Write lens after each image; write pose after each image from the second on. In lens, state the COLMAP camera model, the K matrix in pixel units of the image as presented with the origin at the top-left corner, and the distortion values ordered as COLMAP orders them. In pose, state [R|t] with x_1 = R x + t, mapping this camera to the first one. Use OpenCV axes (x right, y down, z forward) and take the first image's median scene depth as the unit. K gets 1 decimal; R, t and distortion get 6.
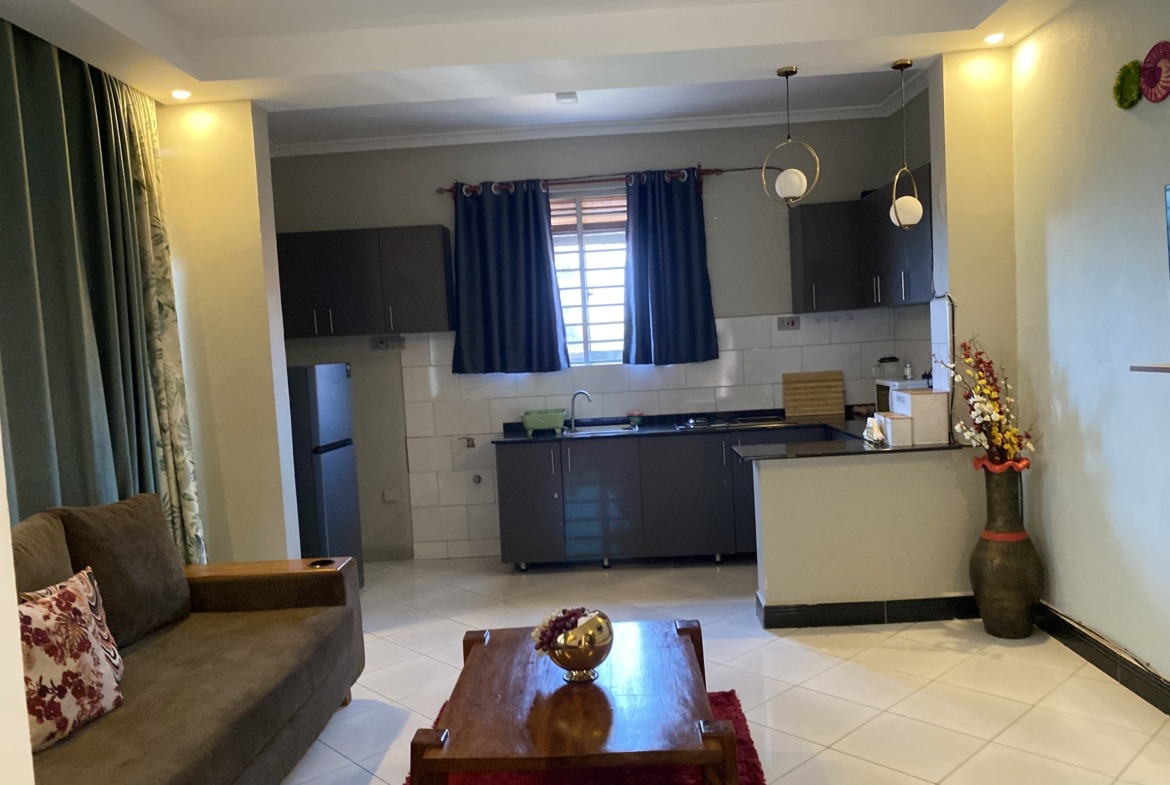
lens RADIAL K [[875.1, 0, 569.6], [0, 875.1, 404.8], [0, 0, 1]] dist [0.036581, -0.031495]
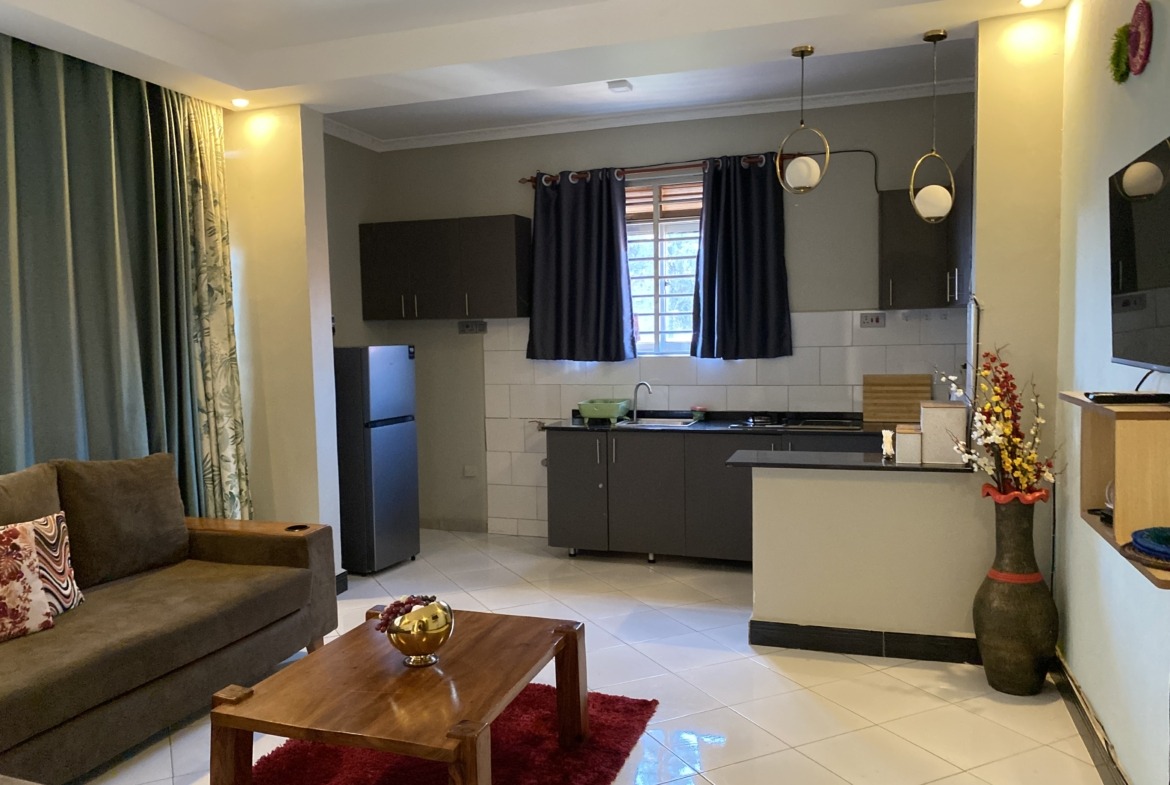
lens RADIAL K [[875.1, 0, 561.2], [0, 875.1, 402.4], [0, 0, 1]] dist [0.036581, -0.031495]
pose [[0.955148, 0.059607, -0.290067, 0.290894], [-0.053496, 0.998148, 0.028958, -0.022805], [0.291256, -0.012142, 0.956568, 0.035212]]
